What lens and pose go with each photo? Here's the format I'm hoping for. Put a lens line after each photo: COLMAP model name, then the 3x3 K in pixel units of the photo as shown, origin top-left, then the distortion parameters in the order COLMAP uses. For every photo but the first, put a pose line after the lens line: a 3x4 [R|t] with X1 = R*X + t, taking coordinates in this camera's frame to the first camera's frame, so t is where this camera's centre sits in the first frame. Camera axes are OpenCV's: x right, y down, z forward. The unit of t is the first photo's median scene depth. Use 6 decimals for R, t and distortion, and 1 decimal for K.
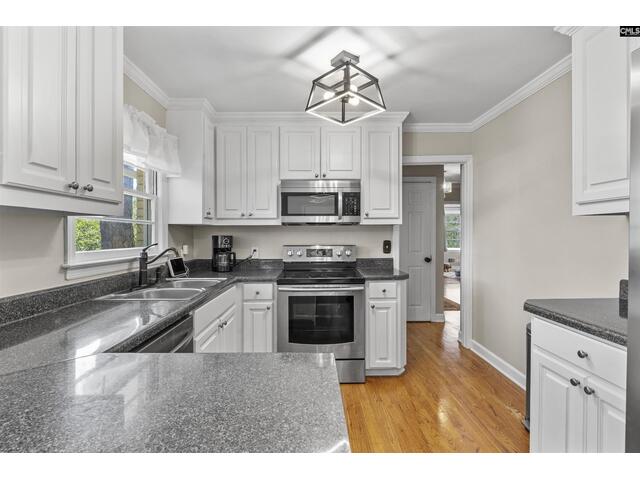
lens RADIAL K [[294.7, 0, 321.4], [0, 294.7, 238.9], [0, 0, 1]] dist [-0.006237, -0.001050]
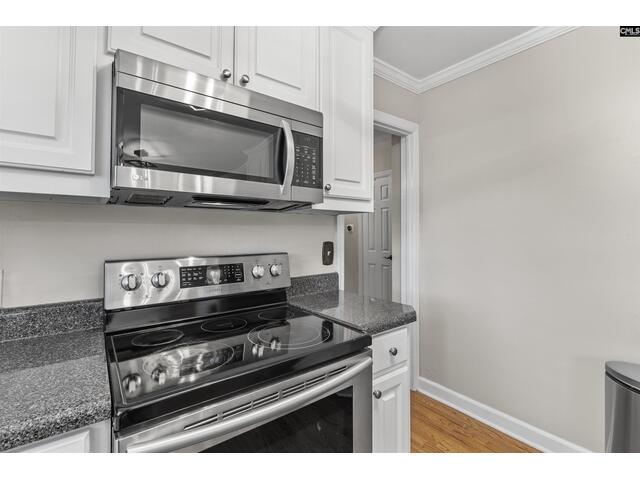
lens RADIAL K [[294.7, 0, 315.3], [0, 294.7, 228.8], [0, 0, 1]] dist [-0.006237, -0.001050]
pose [[0.805959, 0.012855, 0.591832, -0.145606], [0.003323, 0.999650, -0.026238, -0.005223], [-0.591962, 0.023114, 0.805634, 0.632784]]
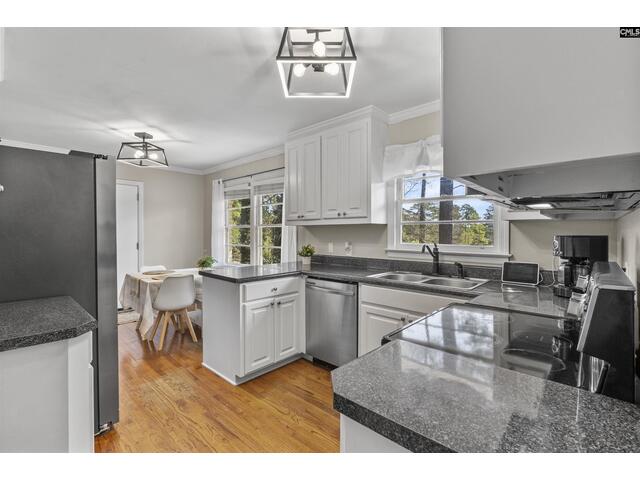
lens RADIAL K [[294.7, 0, 317.4], [0, 294.7, 237.7], [0, 0, 1]] dist [-0.006237, -0.001050]
pose [[-0.698039, -0.003242, -0.716052, 0.454154], [-0.015785, 0.999816, 0.010861, -0.000712], [0.715886, 0.018884, -0.697962, 1.081922]]
